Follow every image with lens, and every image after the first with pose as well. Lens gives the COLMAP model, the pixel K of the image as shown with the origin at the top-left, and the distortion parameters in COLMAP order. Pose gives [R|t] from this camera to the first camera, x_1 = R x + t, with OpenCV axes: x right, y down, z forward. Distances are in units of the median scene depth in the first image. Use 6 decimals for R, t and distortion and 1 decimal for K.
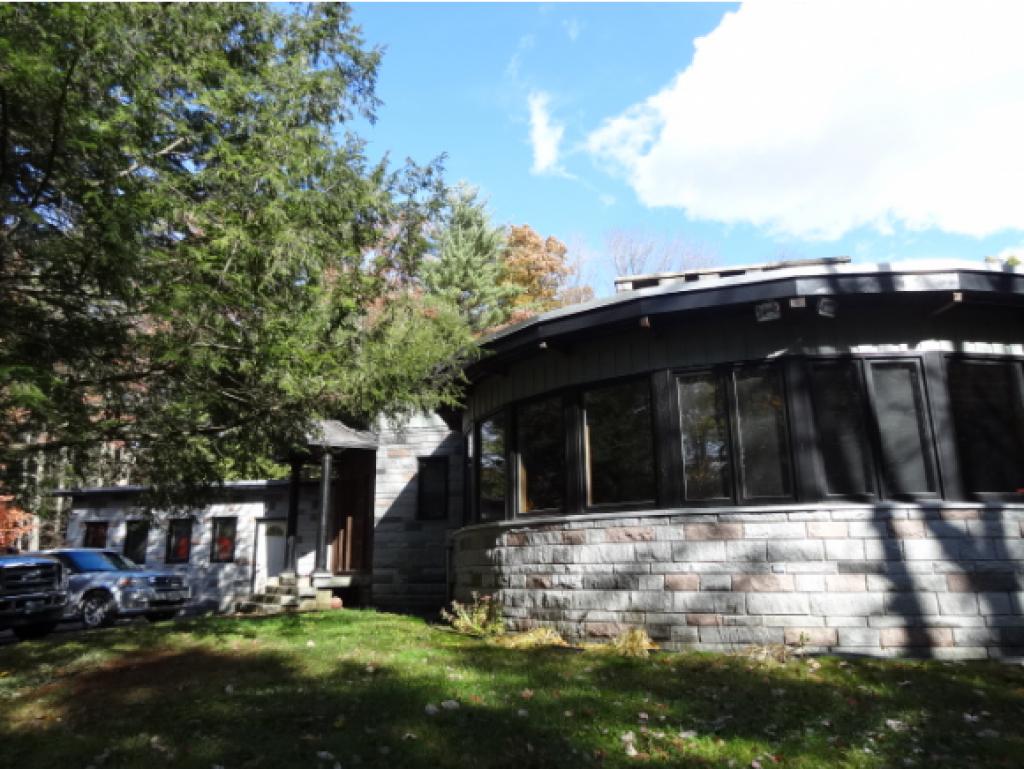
lens RADIAL K [[727.5, 0, 512.0], [0, 727.5, 384.5], [0, 0, 1]] dist [0.011535, 0.006468]
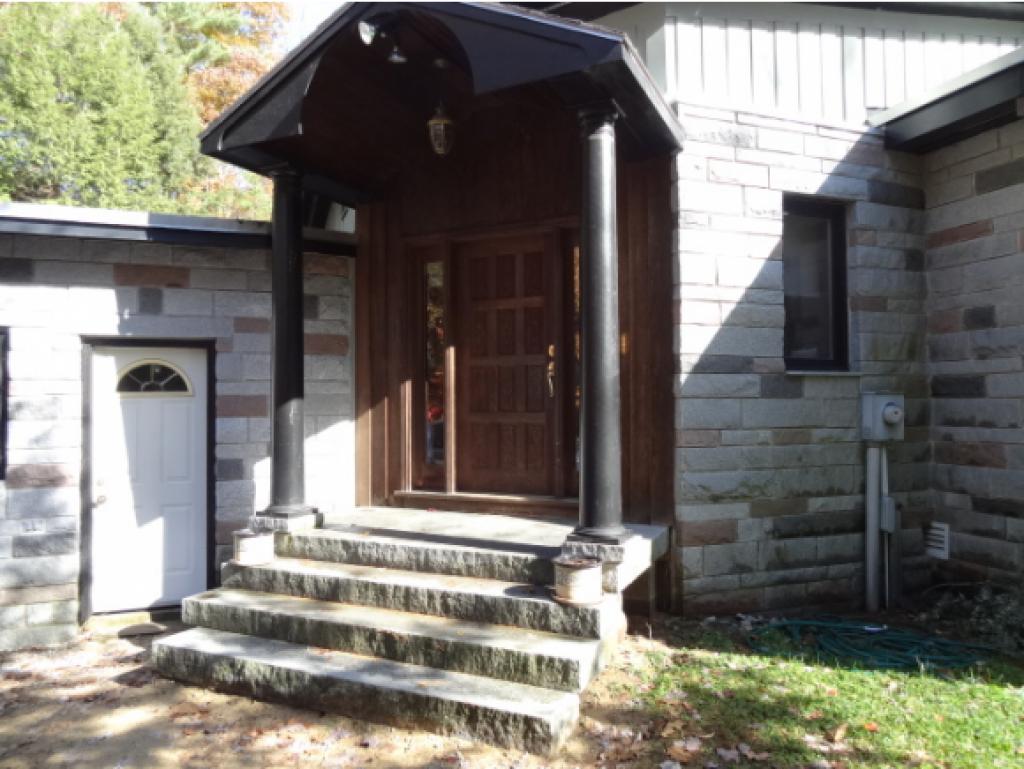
lens RADIAL K [[727.5, 0, 512.0], [0, 727.5, 384.5], [0, 0, 1]] dist [0.011535, 0.006468]
pose [[0.833705, 0.023366, 0.551716, -0.723940], [-0.137414, 0.976455, 0.166294, 0.250874], [-0.534840, -0.214454, 0.817286, 1.273368]]
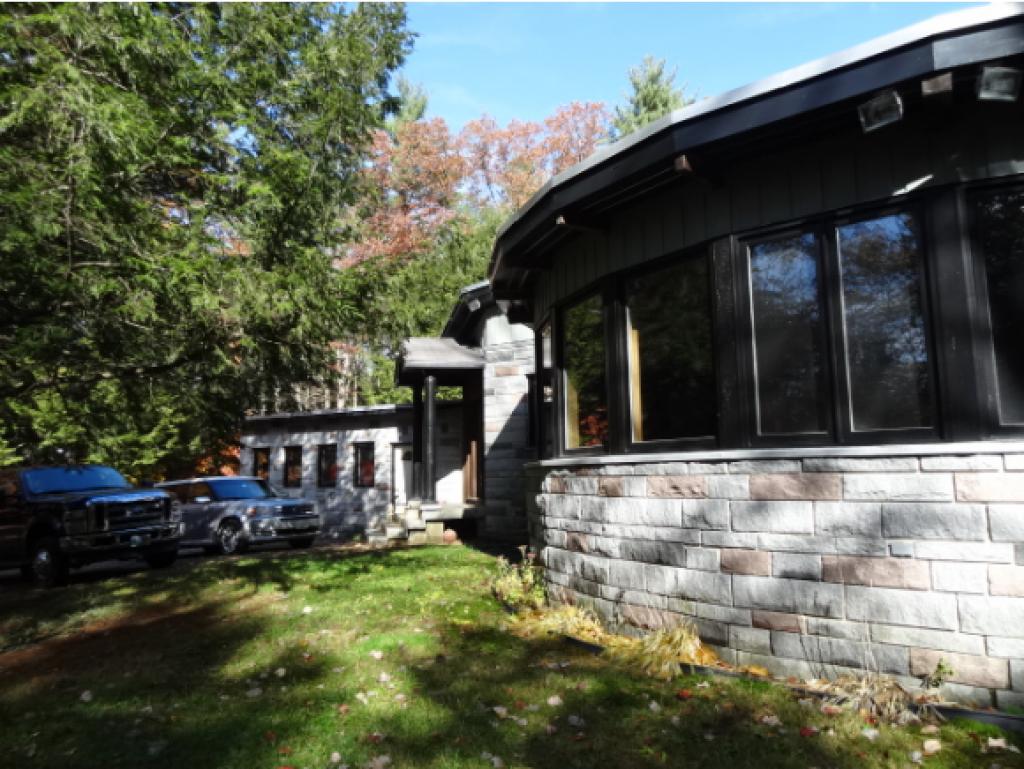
lens RADIAL K [[727.5, 0, 512.0], [0, 727.5, 384.5], [0, 0, 1]] dist [0.011535, 0.006468]
pose [[0.948364, -0.042357, -0.314343, 0.210360], [0.081866, 0.990152, 0.113567, 0.019436], [0.306437, -0.133437, 0.942492, 0.291108]]
